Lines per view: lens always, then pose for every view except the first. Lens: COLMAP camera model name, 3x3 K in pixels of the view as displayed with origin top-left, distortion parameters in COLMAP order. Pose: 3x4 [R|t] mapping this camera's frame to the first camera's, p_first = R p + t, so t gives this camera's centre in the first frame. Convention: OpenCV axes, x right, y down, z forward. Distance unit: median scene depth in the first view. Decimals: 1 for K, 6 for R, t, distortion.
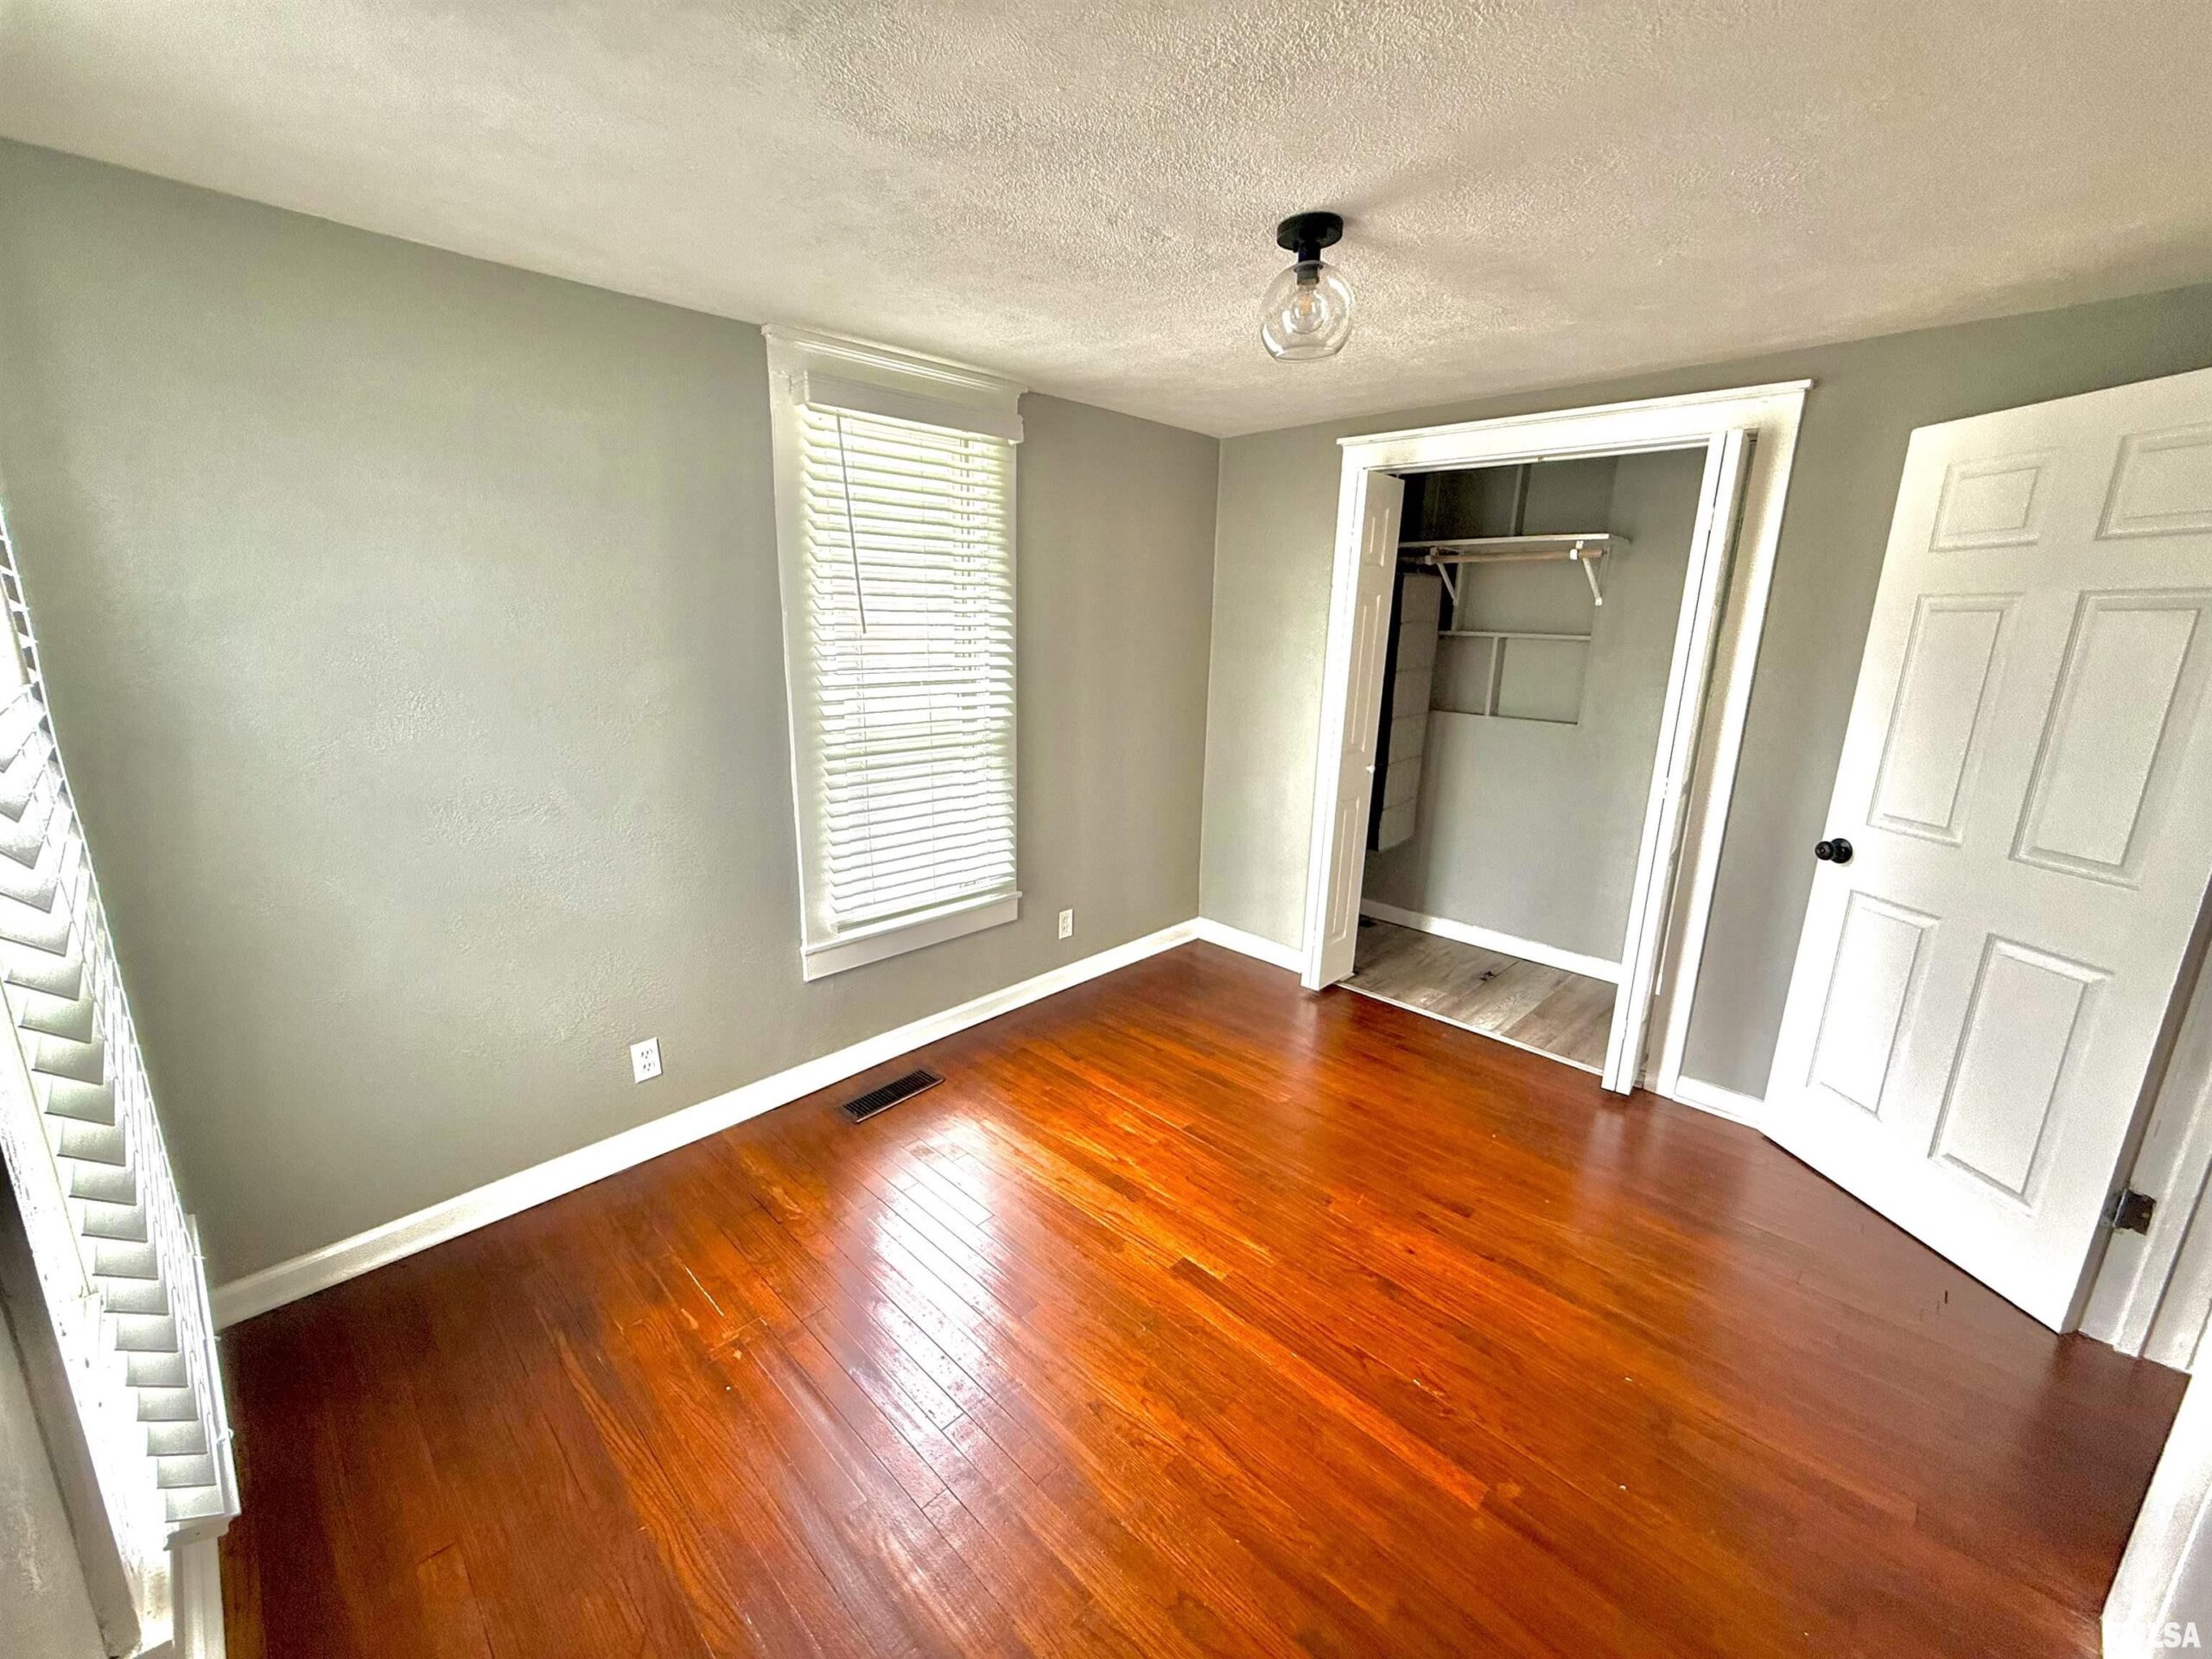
lens RADIAL K [[877.2, 0, 1098.8], [0, 877.2, 829.2], [0, 0, 1]] dist [0.000239, -0.000204]
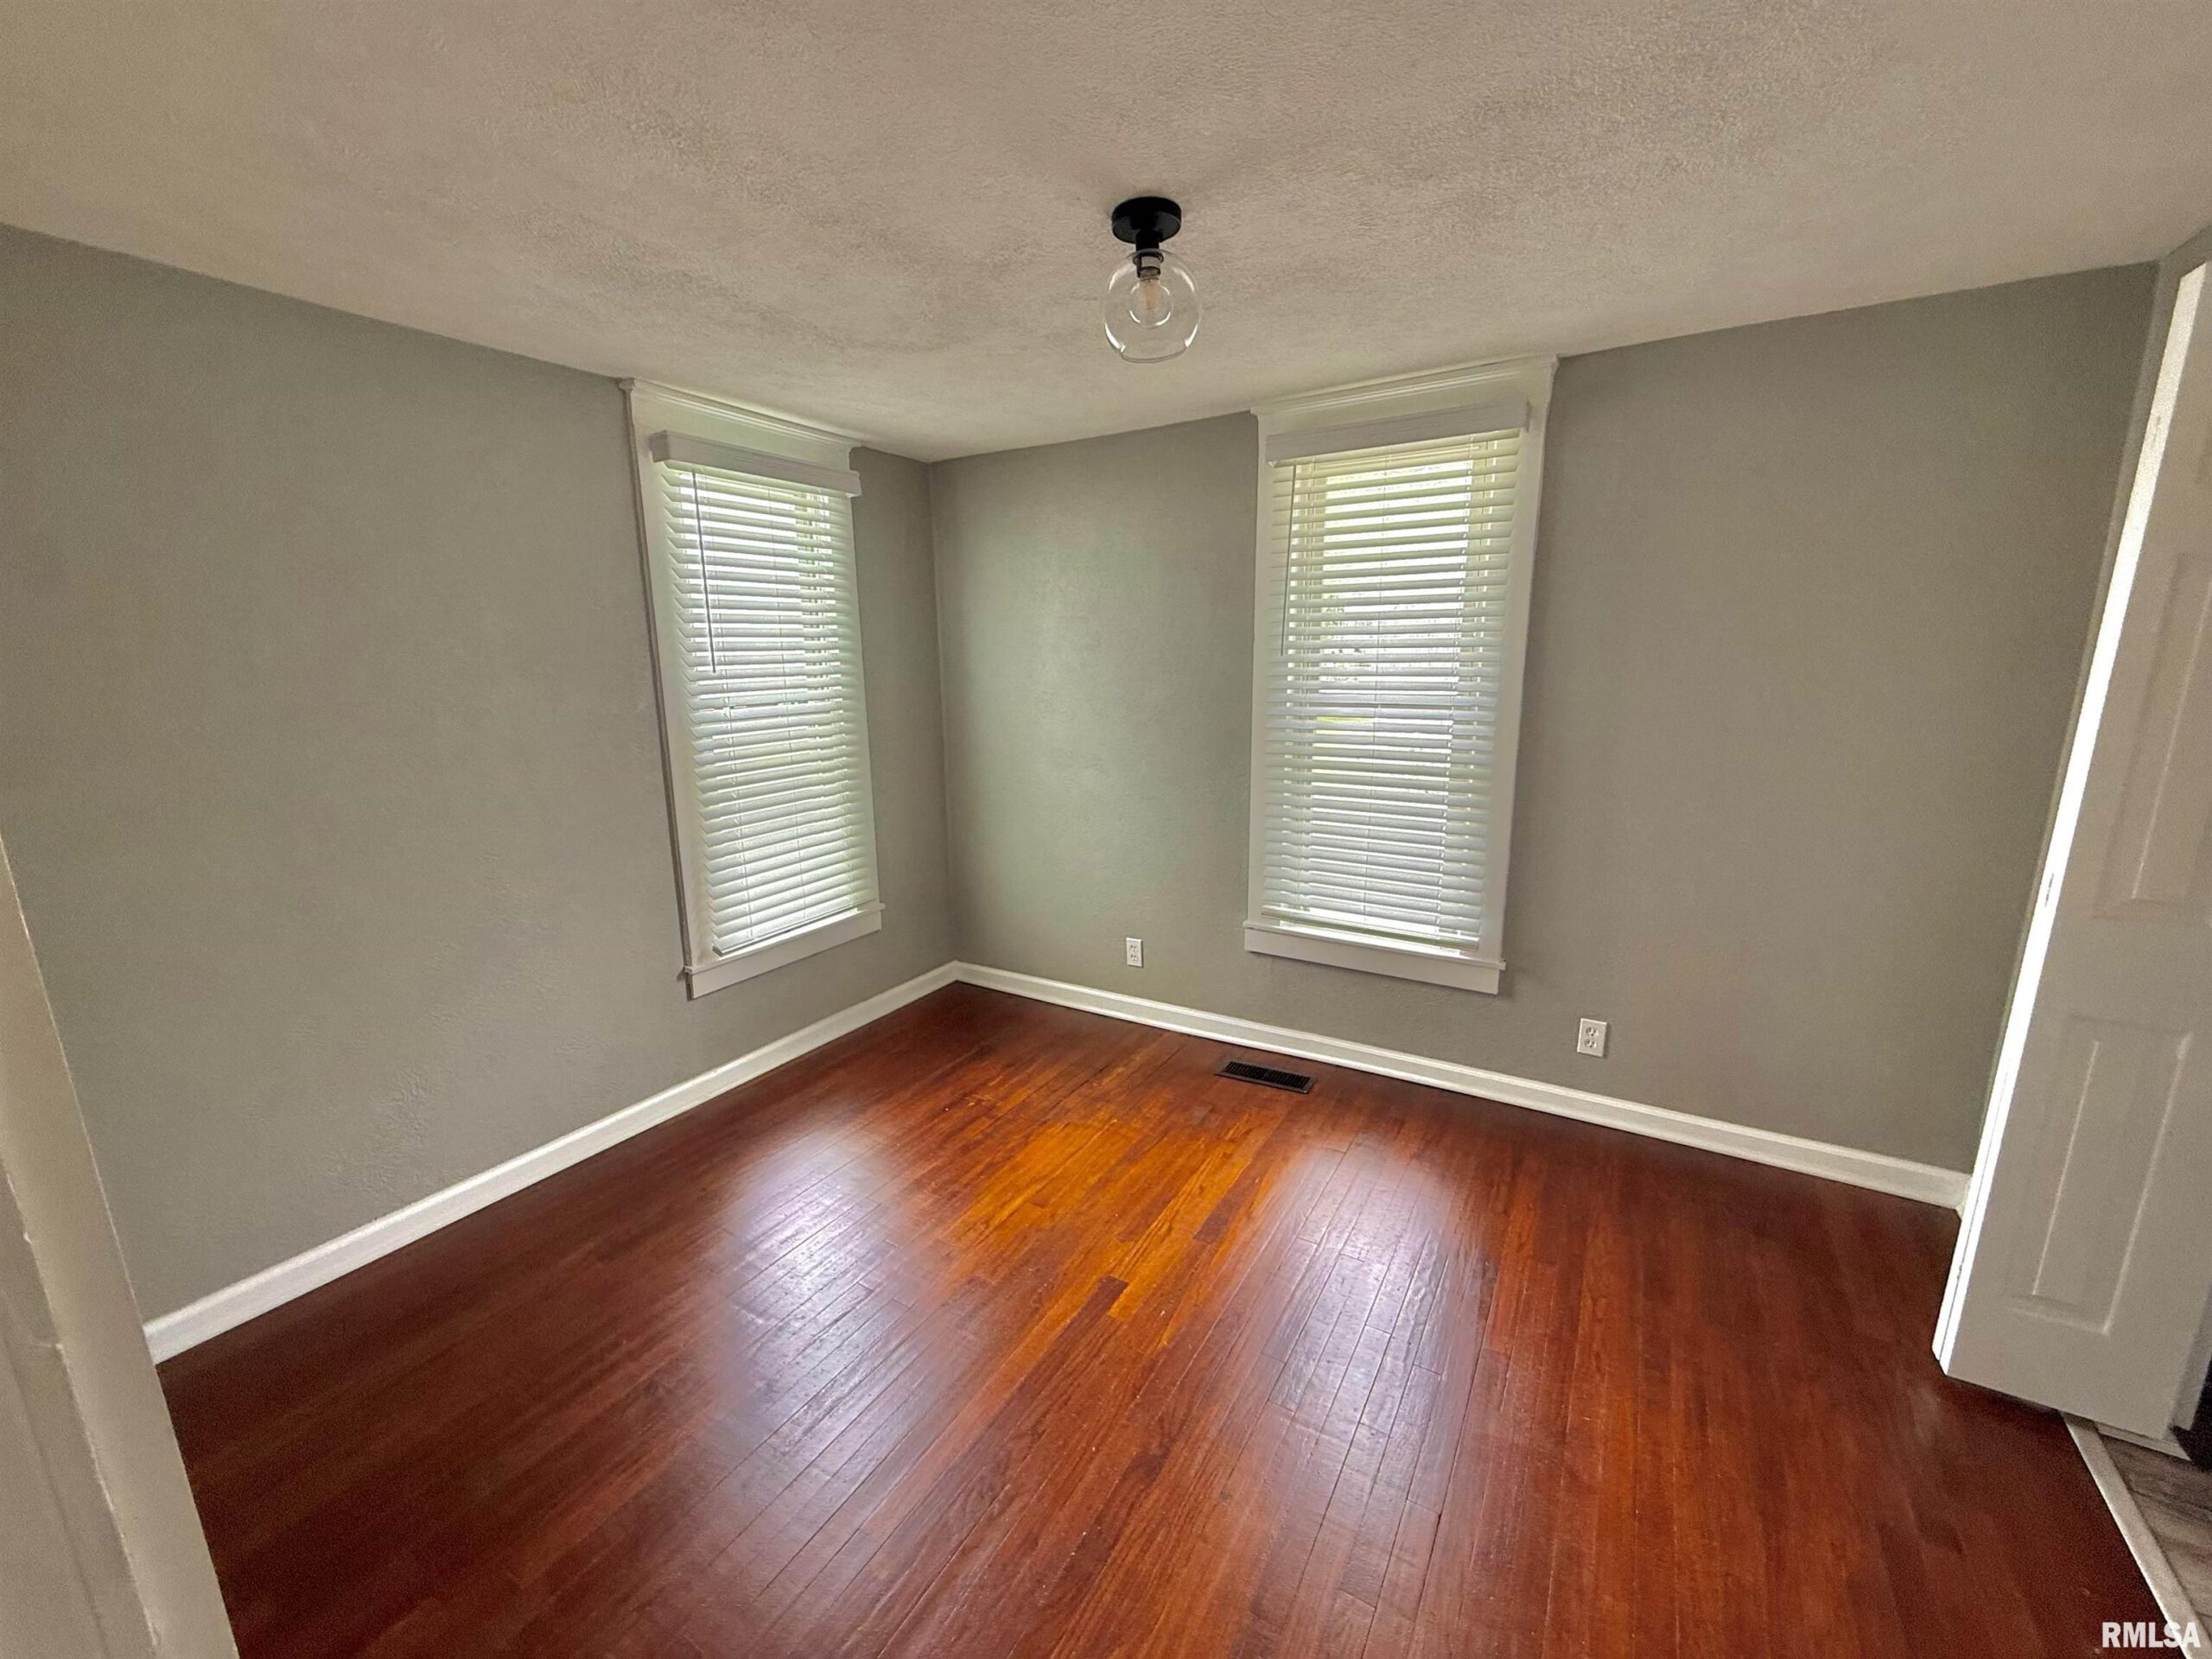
lens RADIAL K [[886.3, 0, 1099.9], [0, 886.3, 834.7], [0, 0, 1]] dist [0.000006, -0.000061]
pose [[0.222109, 0.188647, -0.956598, 0.823680], [-0.208230, 0.967647, 0.142478, -0.117082], [0.952527, 0.167547, 0.254205, 0.549197]]
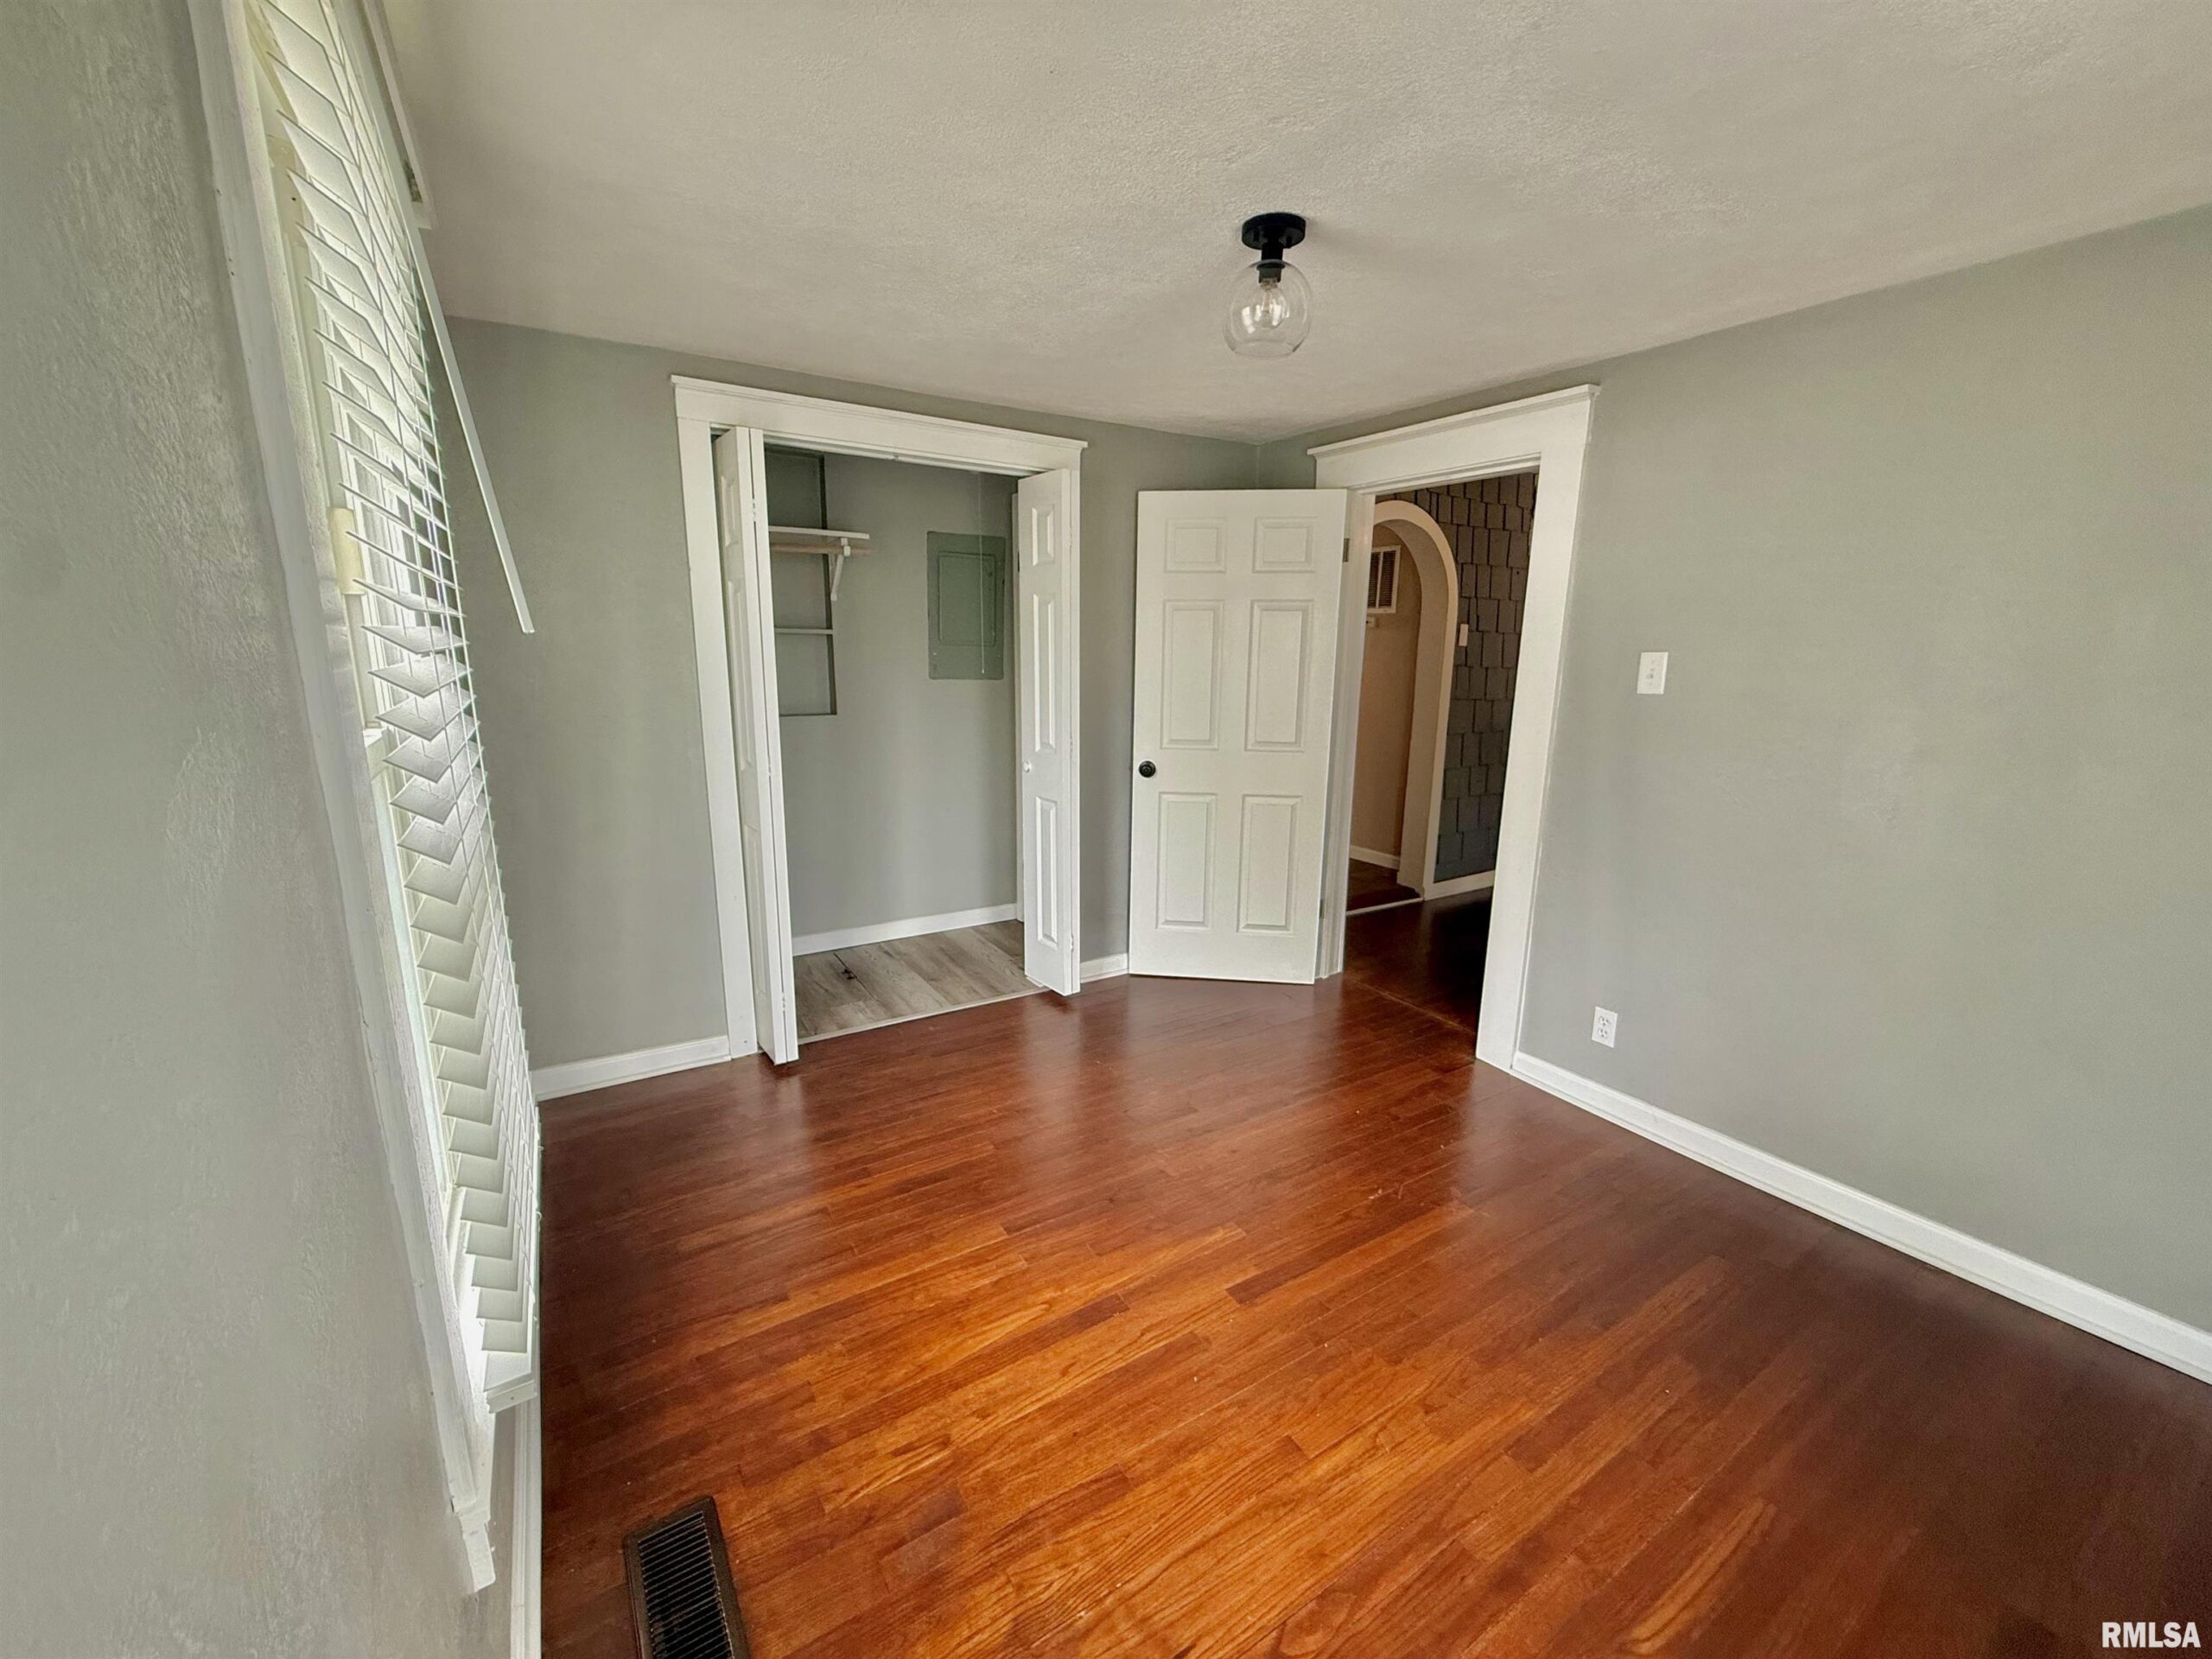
lens RADIAL K [[877.2, 0, 1098.8], [0, 877.2, 829.2], [0, 0, 1]] dist [0.000239, -0.000204]
pose [[0.236927, -0.224181, 0.945309, -0.619515], [0.223632, 0.959469, 0.171489, -0.153390], [-0.945439, 0.170771, 0.277458, 0.681816]]
